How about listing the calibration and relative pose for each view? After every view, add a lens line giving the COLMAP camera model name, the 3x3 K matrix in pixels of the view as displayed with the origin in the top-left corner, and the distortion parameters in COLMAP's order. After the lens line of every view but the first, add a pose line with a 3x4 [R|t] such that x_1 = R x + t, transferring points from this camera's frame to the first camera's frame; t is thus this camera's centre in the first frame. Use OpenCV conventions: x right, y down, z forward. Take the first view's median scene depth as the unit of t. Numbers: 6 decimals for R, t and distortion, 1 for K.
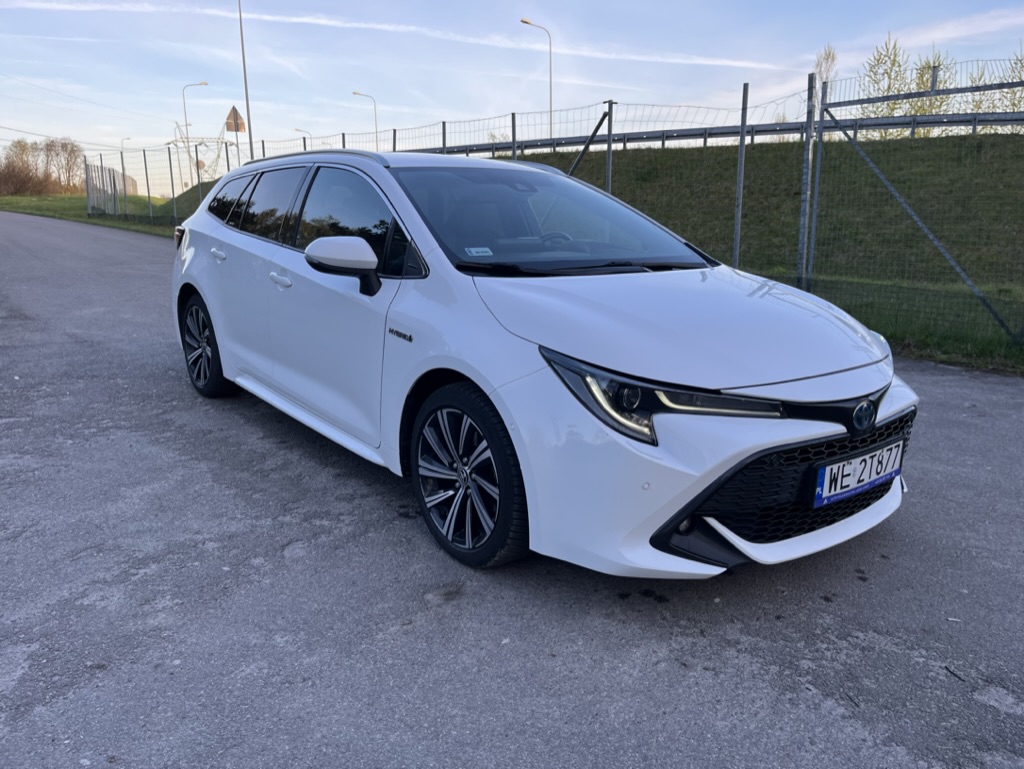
lens RADIAL K [[787.9, 0, 512.0], [0, 787.9, 384.5], [0, 0, 1]] dist [0.081025, 0.000056]
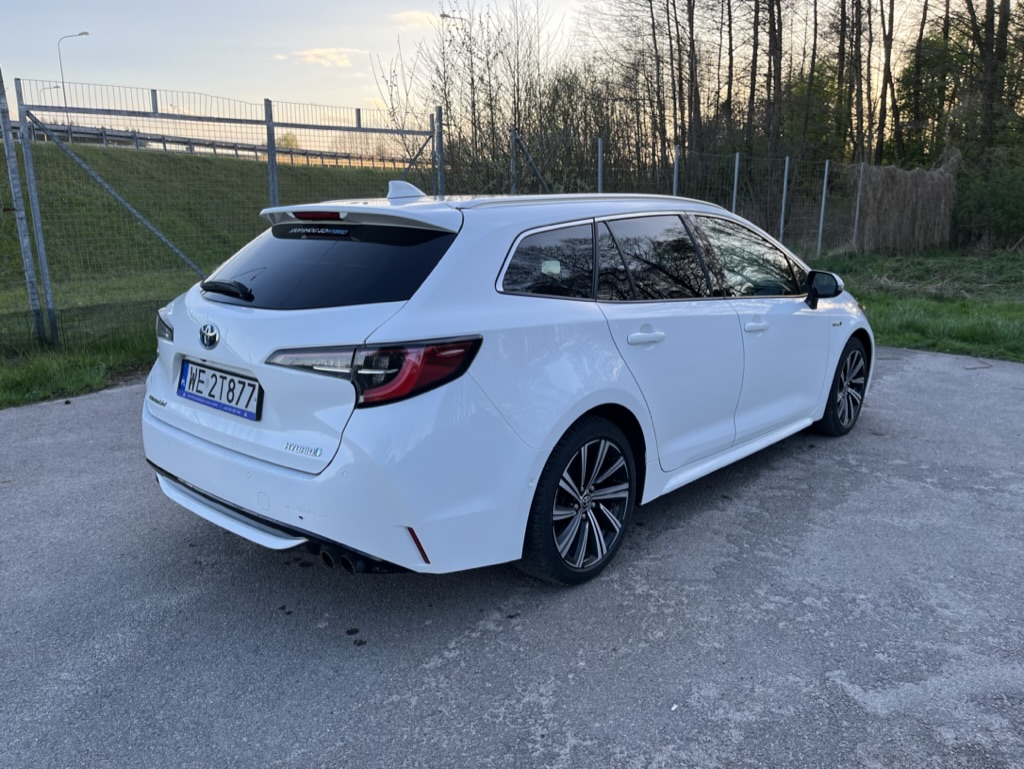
lens RADIAL K [[808.8, 0, 512.0], [0, 808.8, 384.5], [0, 0, 1]] dist [0.003203, 0.000696]
pose [[-0.206676, -0.232578, 0.950364, -1.246241], [0.202867, 0.940041, 0.274169, -0.409767], [-0.957147, 0.249462, -0.147102, 1.504693]]
